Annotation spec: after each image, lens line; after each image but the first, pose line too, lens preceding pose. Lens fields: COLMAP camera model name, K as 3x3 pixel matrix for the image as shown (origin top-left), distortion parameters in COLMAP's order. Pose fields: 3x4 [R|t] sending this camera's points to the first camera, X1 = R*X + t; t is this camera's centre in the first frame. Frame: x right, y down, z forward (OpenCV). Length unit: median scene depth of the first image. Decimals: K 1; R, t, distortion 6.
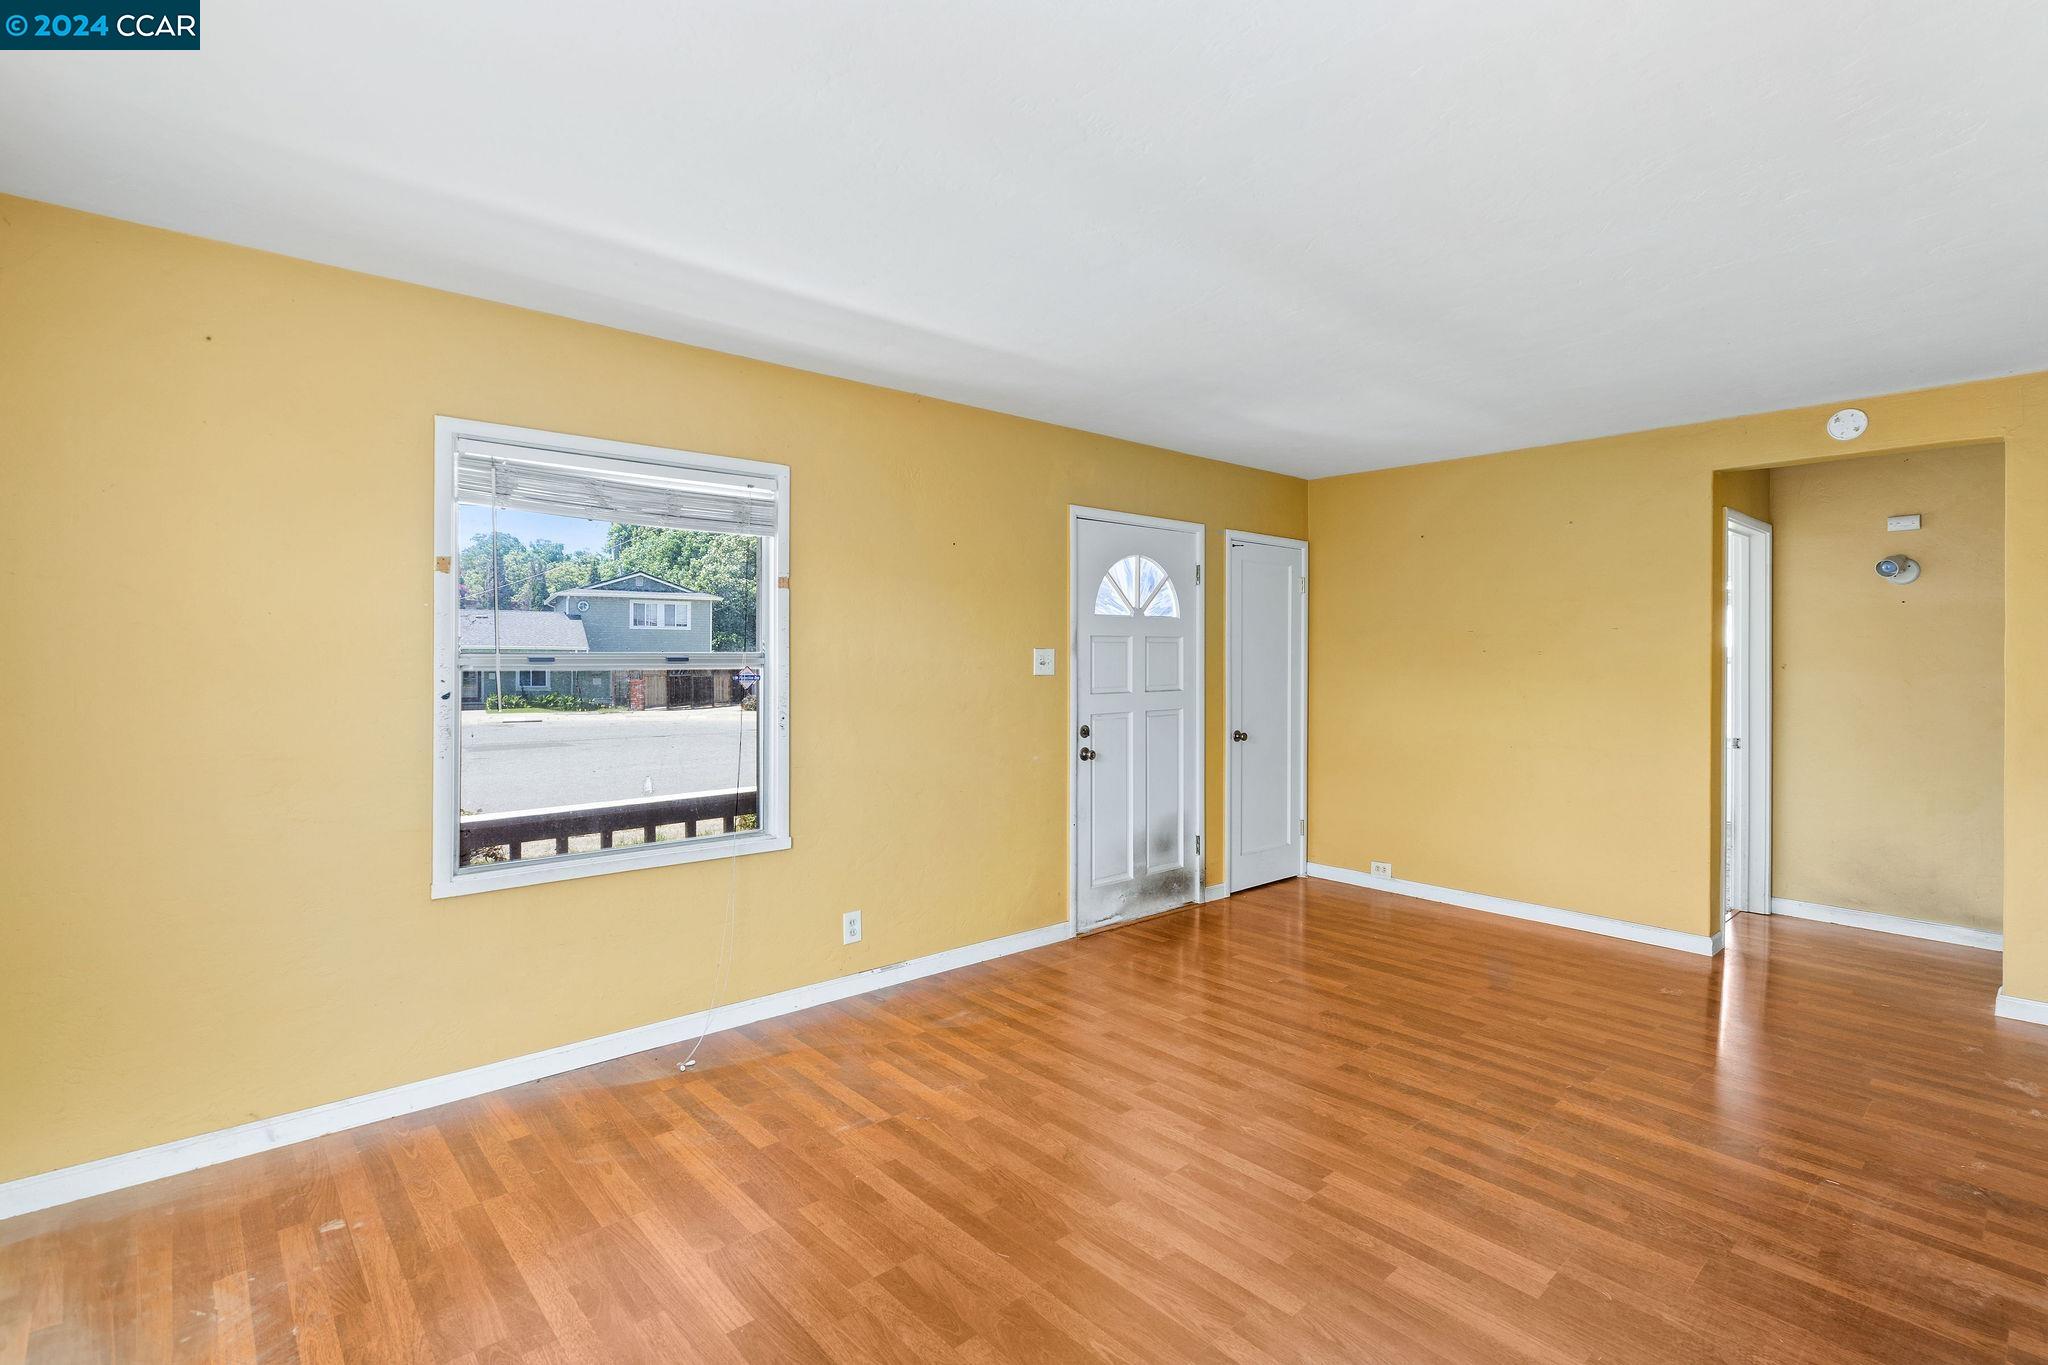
lens RADIAL K [[955.8, 0, 1031.5], [0, 955.8, 650.2], [0, 0, 1]] dist [-0.006148, 0.001860]
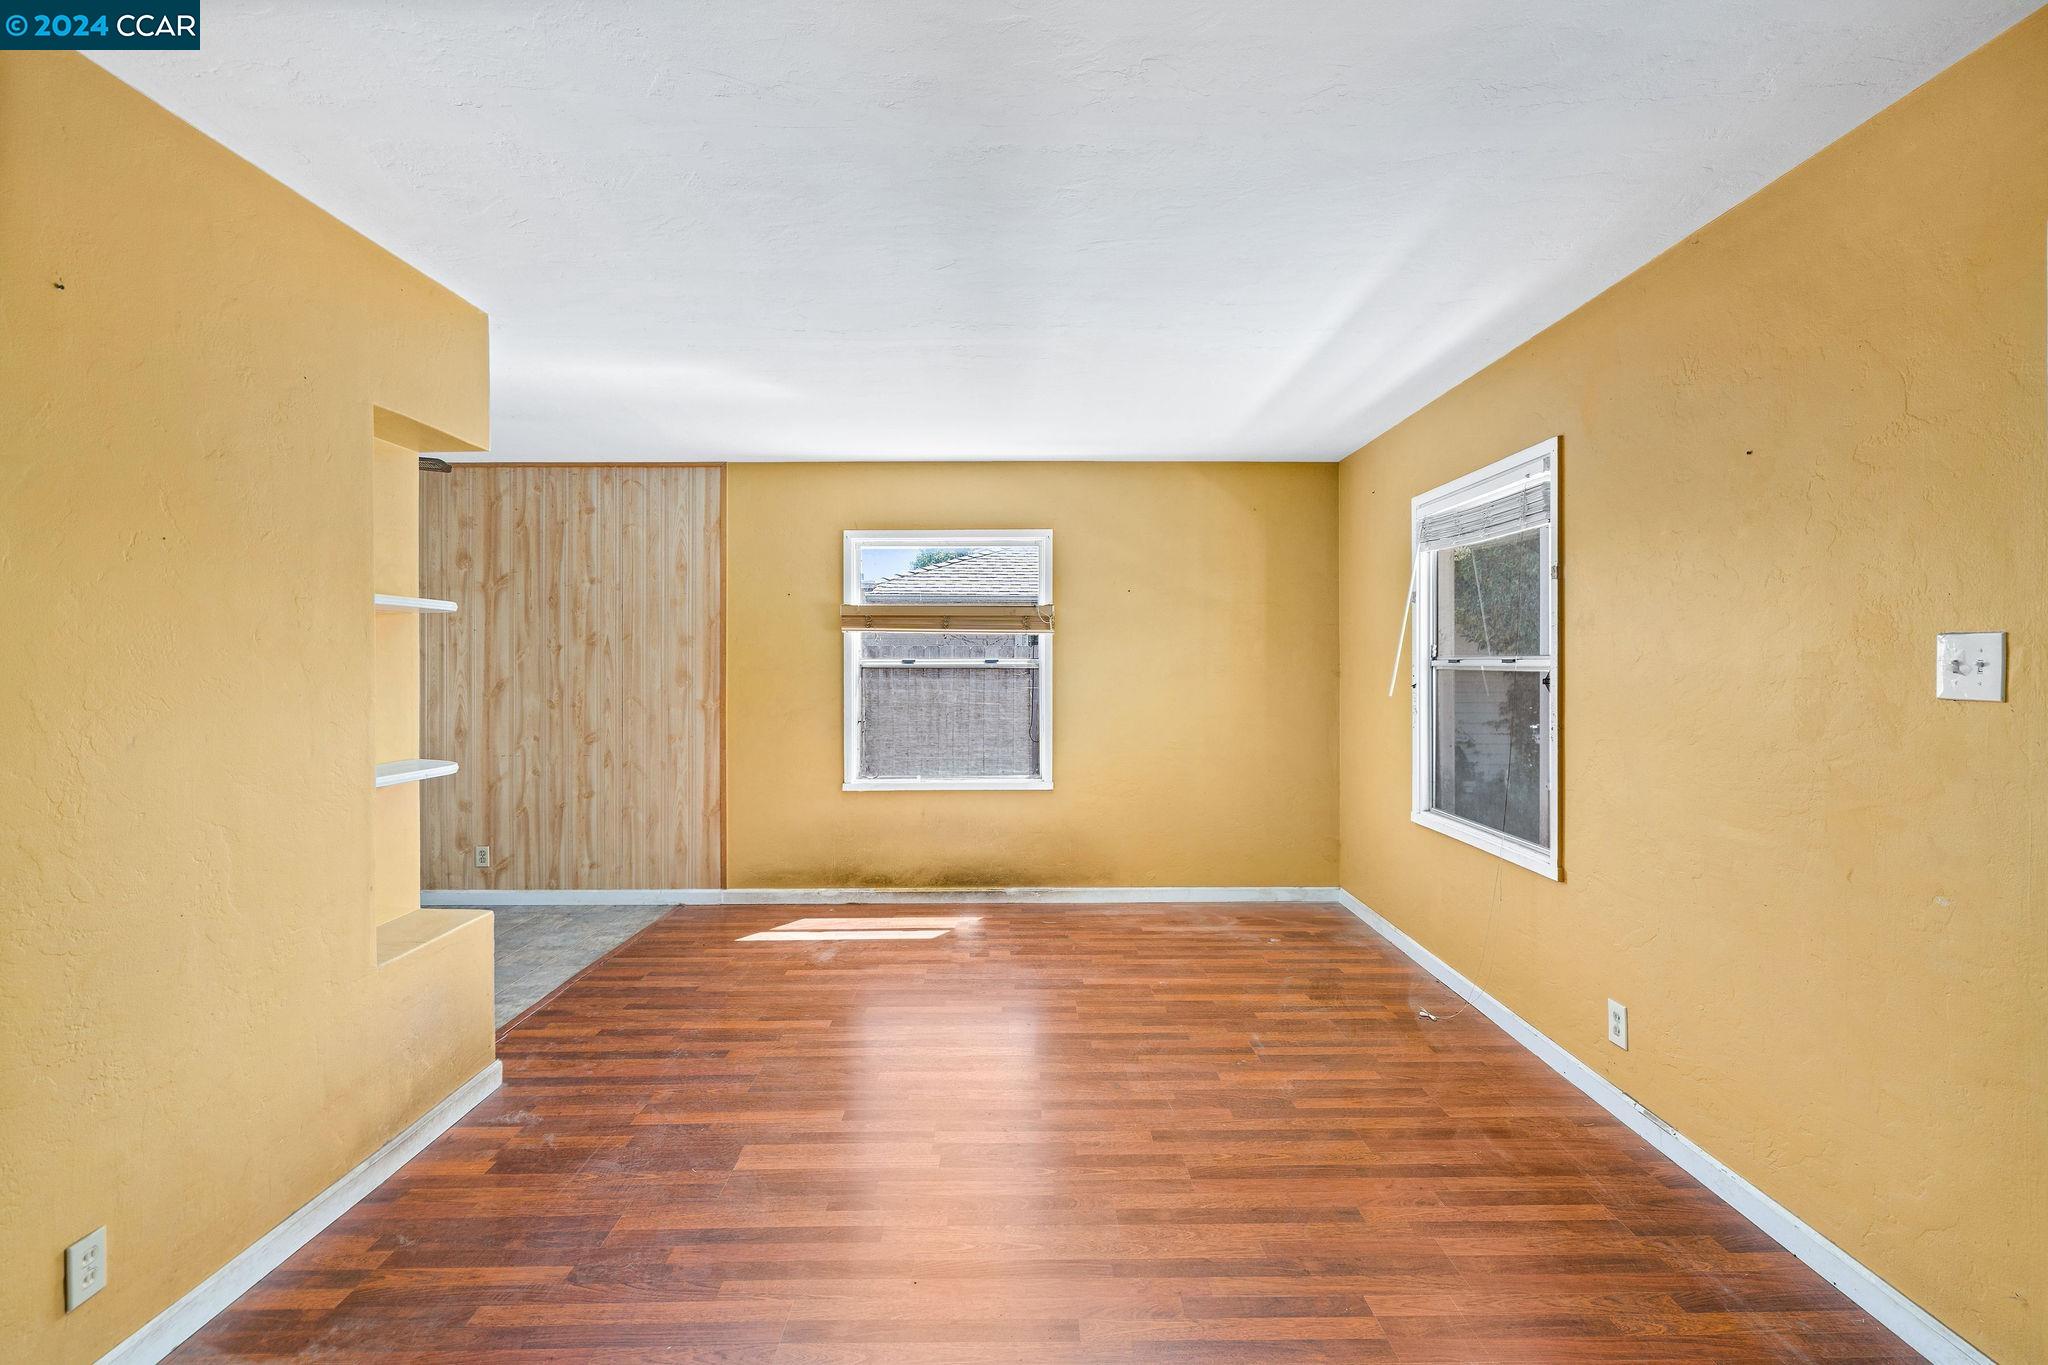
lens RADIAL K [[931.1, 0, 1021.1], [0, 931.1, 669.4], [0, 0, 1]] dist [-0.006250, 0.001024]
pose [[-0.665903, 0.003073, -0.746032, 0.655861], [0.003637, 0.999993, 0.000873, 0.014119], [0.746030, -0.002132, -0.665909, 1.139836]]
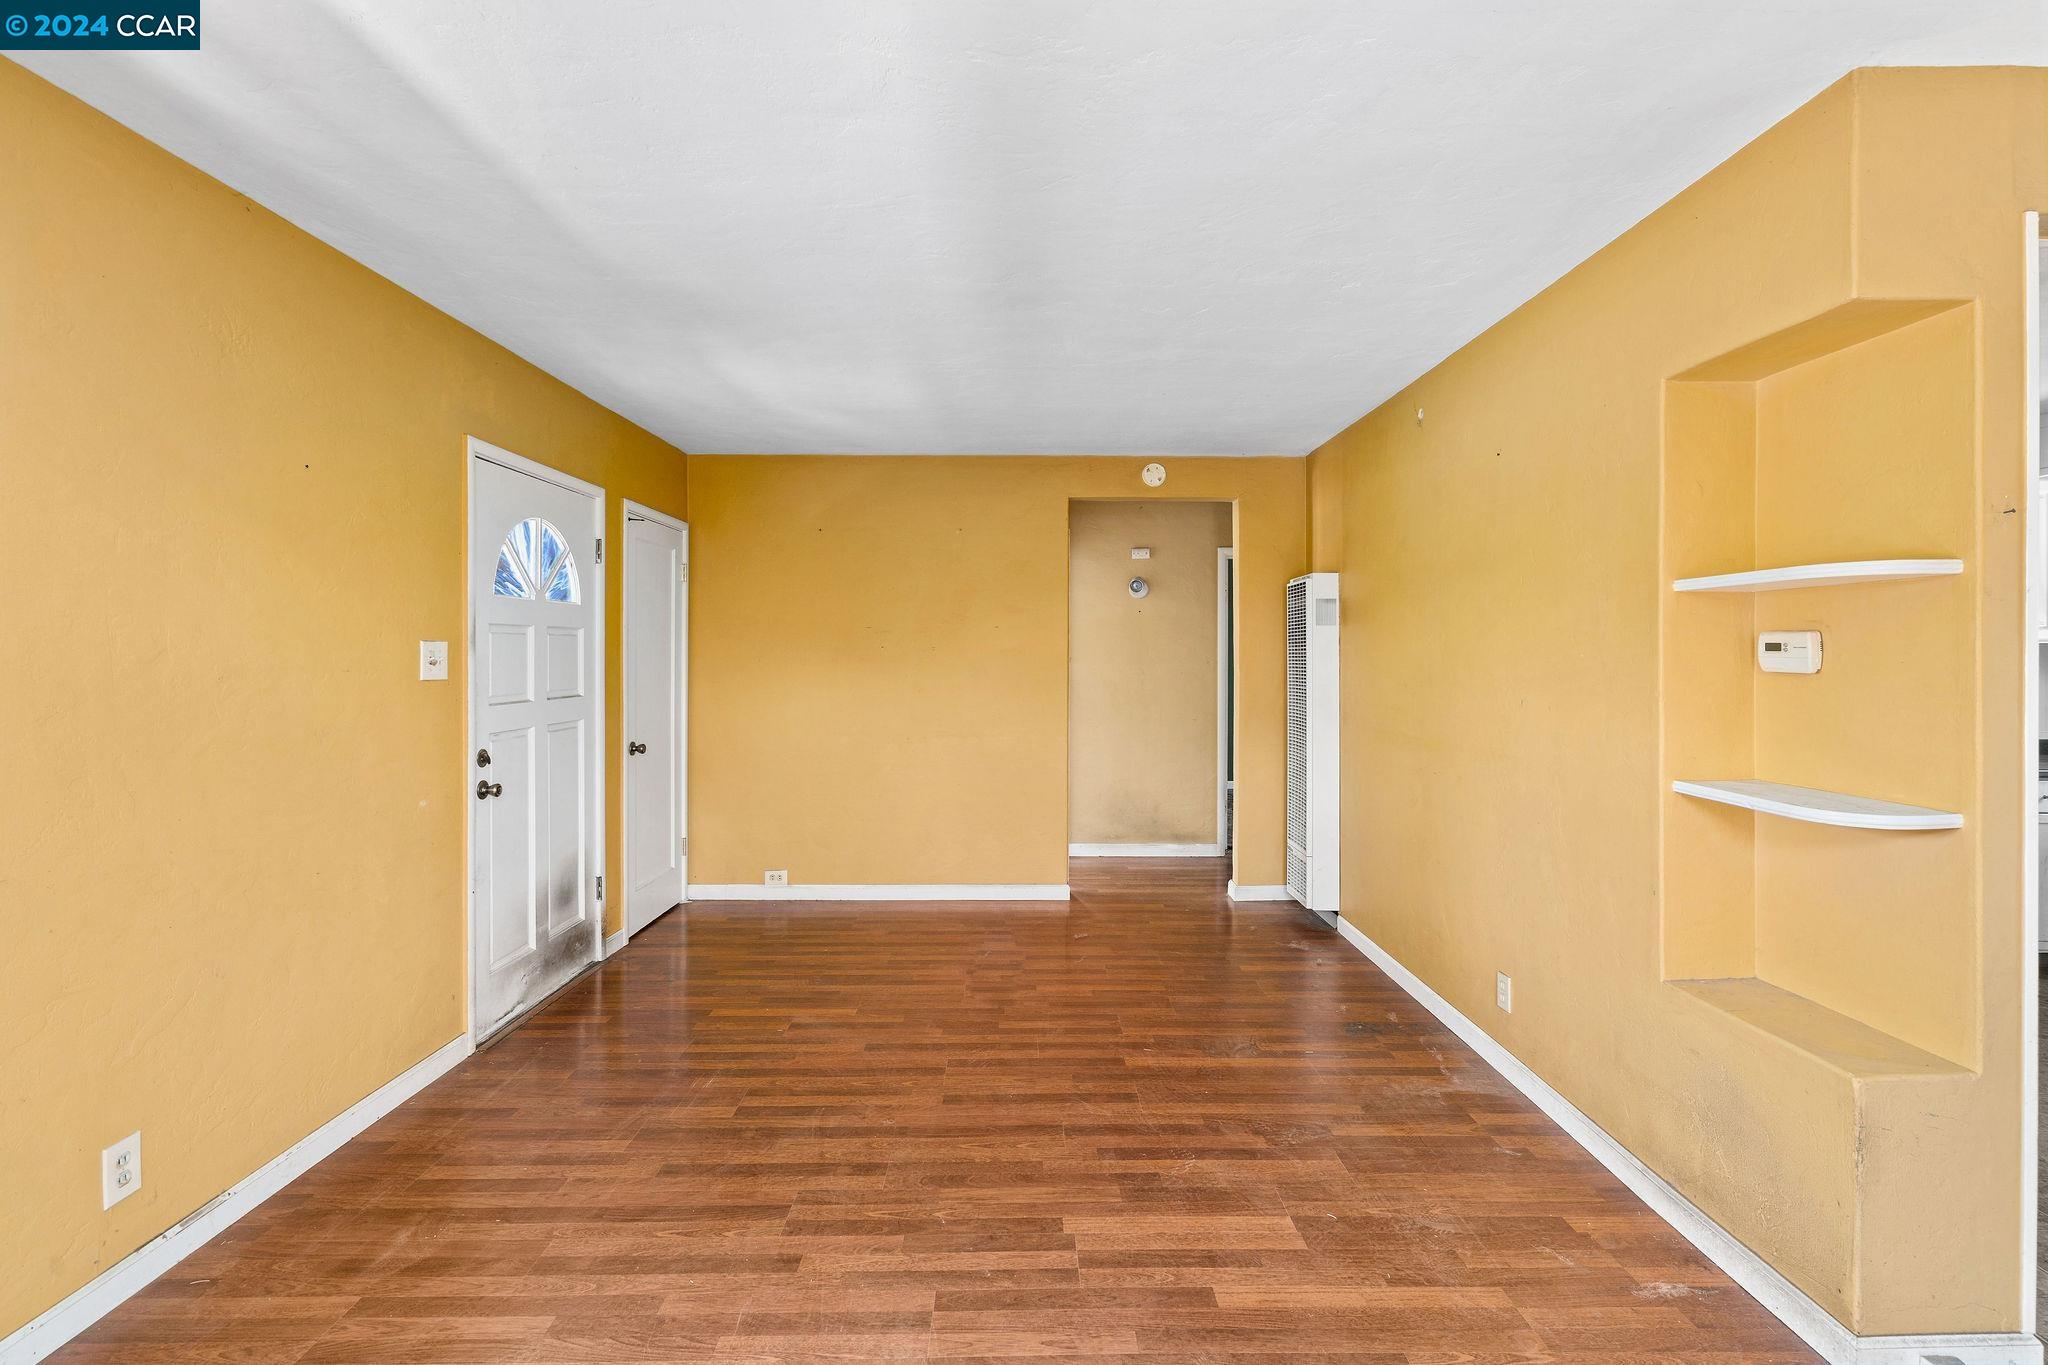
lens RADIAL K [[939.1, 0, 1030.5], [0, 939.1, 650.1], [0, 0, 1]] dist [-0.003865, 0.000666]
pose [[0.658023, 0.000147, 0.752998, -0.247157], [-0.000350, 1.000000, 0.000110, 0.005435], [-0.752998, -0.000336, 0.658023, 0.290471]]
